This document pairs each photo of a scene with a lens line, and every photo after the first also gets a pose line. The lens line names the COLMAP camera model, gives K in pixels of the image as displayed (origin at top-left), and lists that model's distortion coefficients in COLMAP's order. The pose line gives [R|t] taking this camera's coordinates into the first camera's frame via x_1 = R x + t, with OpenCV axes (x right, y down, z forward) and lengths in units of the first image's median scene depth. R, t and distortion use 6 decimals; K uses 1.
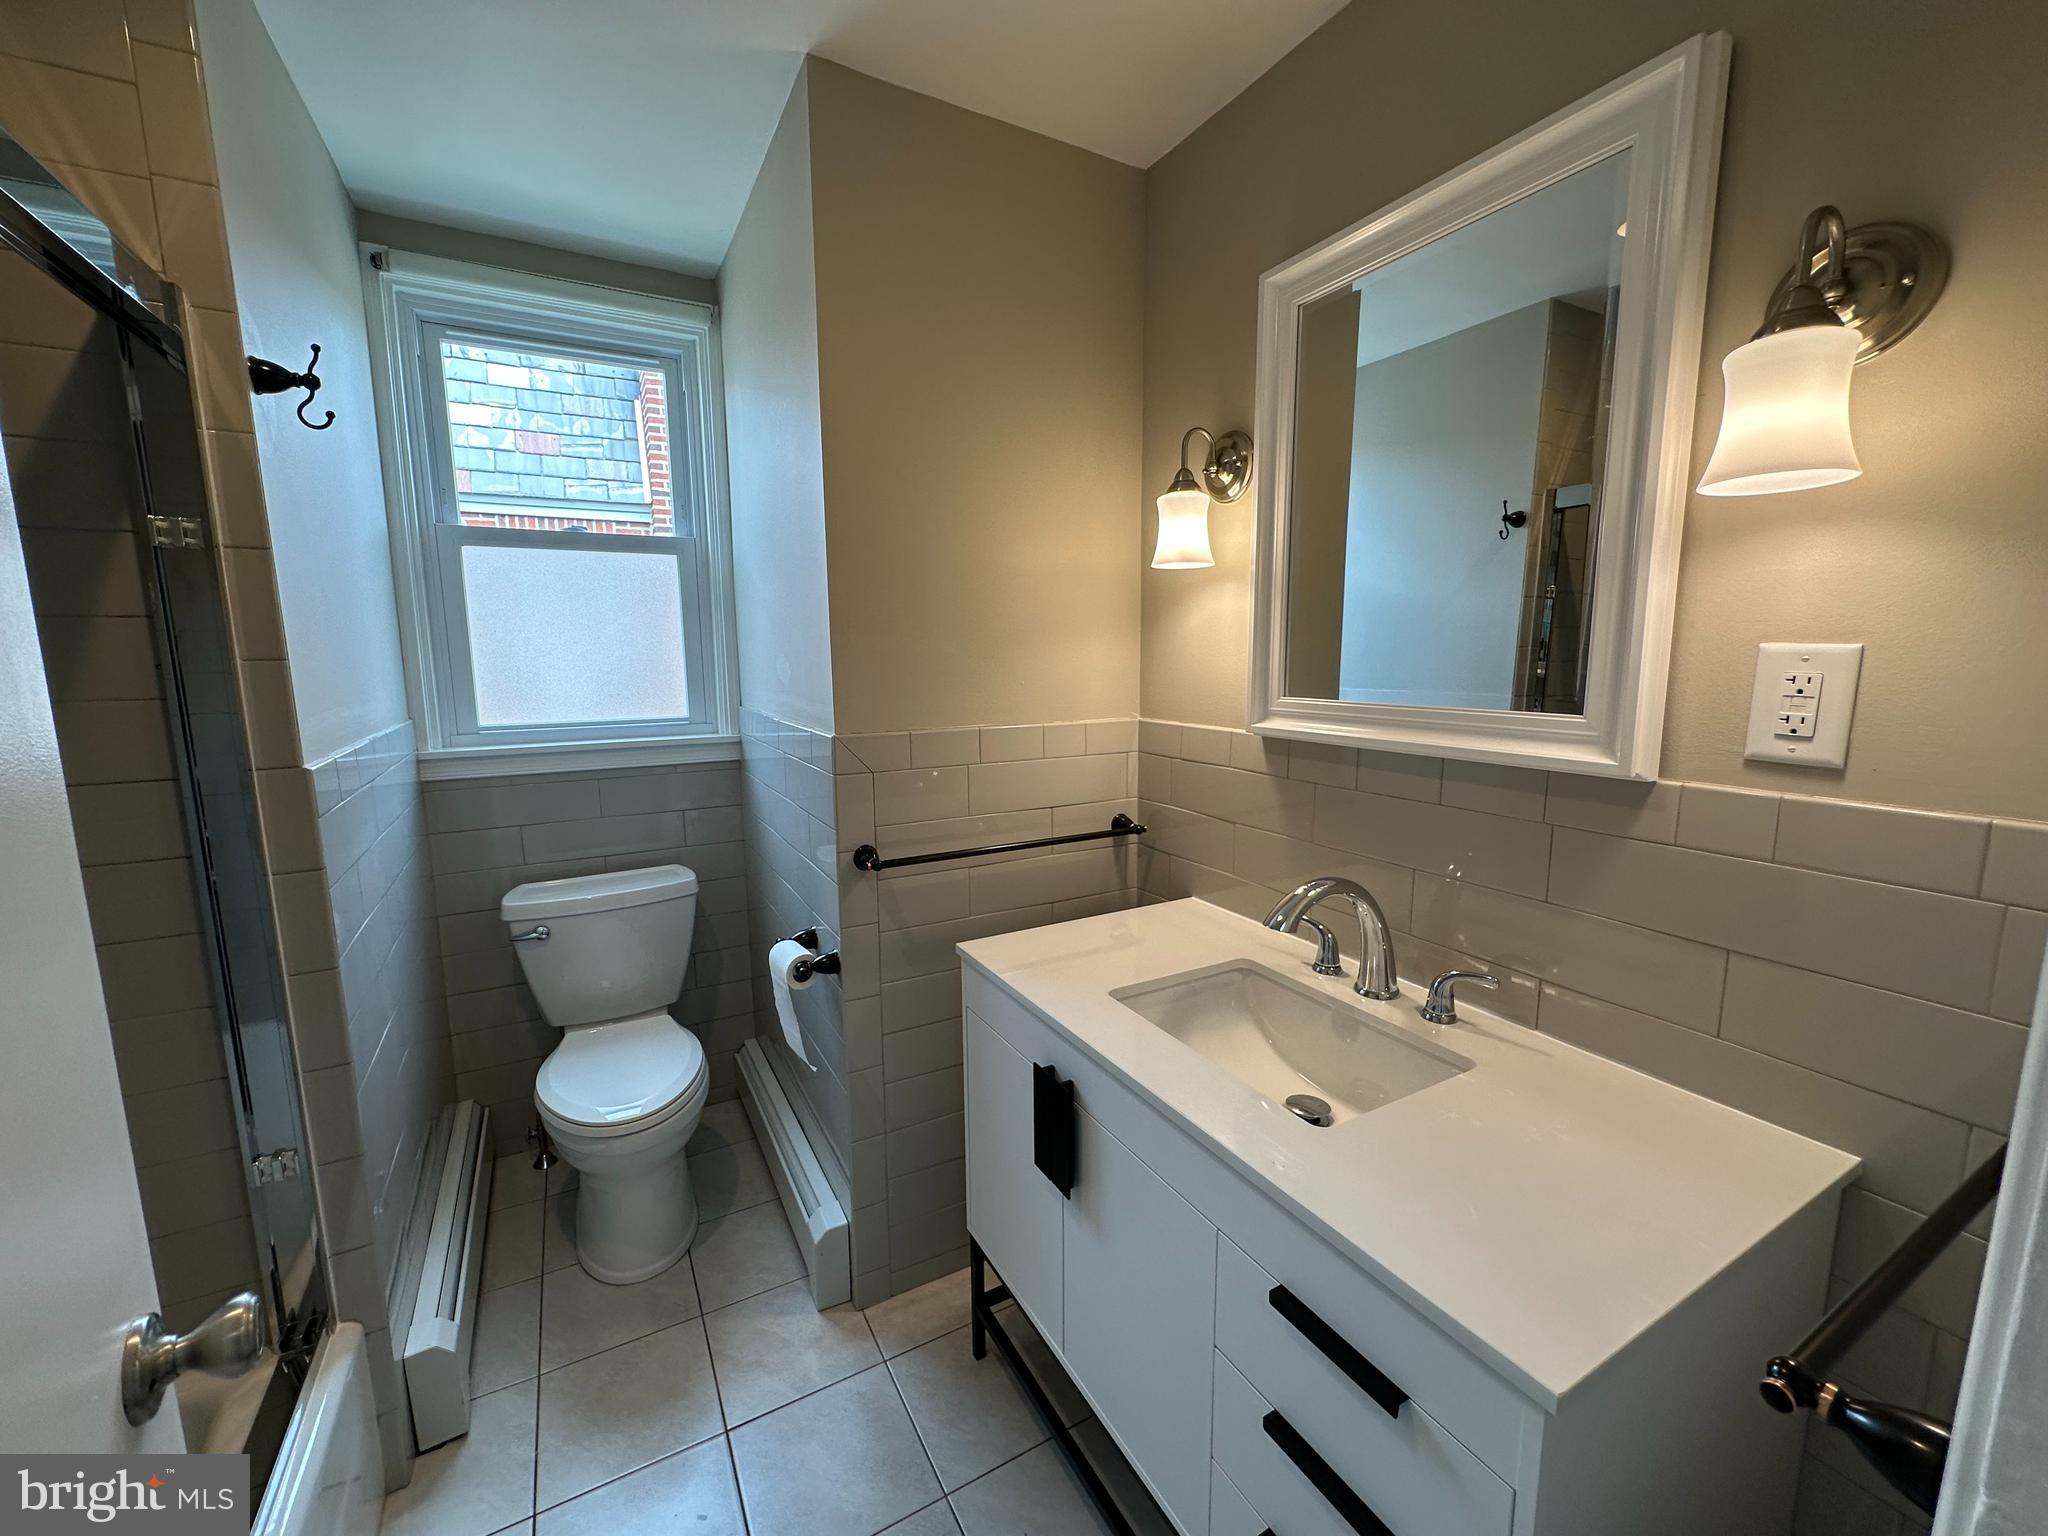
lens RADIAL K [[814.7, 0, 1018.3], [0, 814.7, 761.7], [0, 0, 1]] dist [-0.001742, 0.000338]
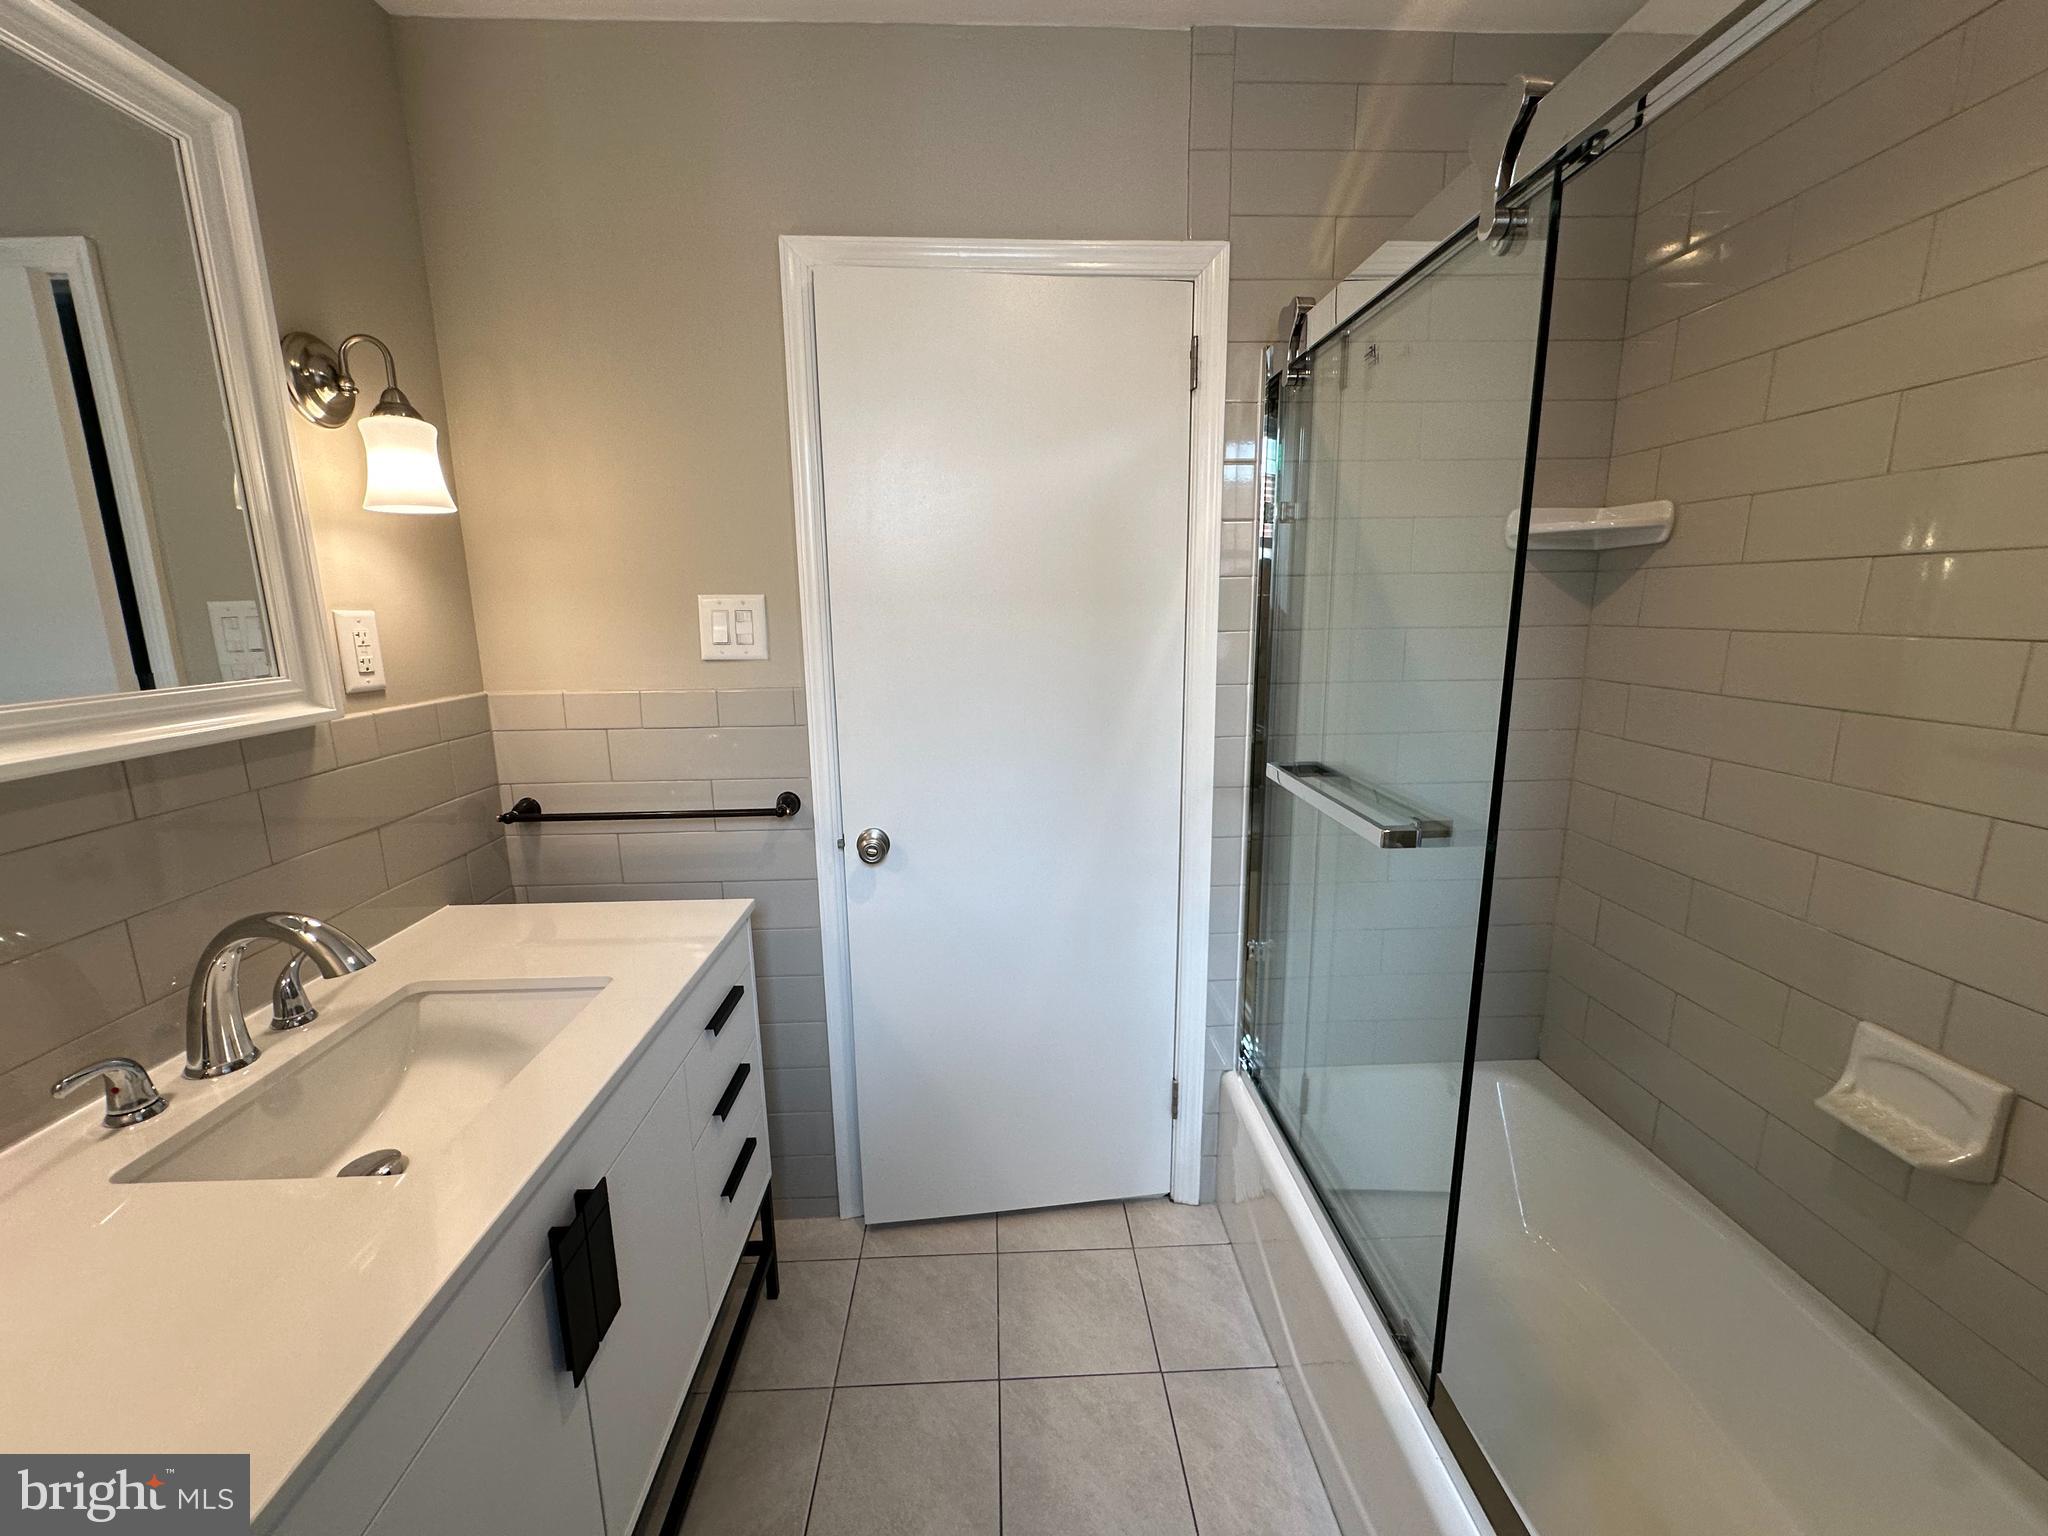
lens RADIAL K [[814.7, 0, 1018.3], [0, 814.7, 761.7], [0, 0, 1]] dist [-0.001742, 0.000338]
pose [[-0.890040, -0.089679, 0.446974, -0.798276], [0.067400, 0.943801, 0.323570, -0.275689], [-0.450872, 0.318116, -0.833976, 1.722372]]
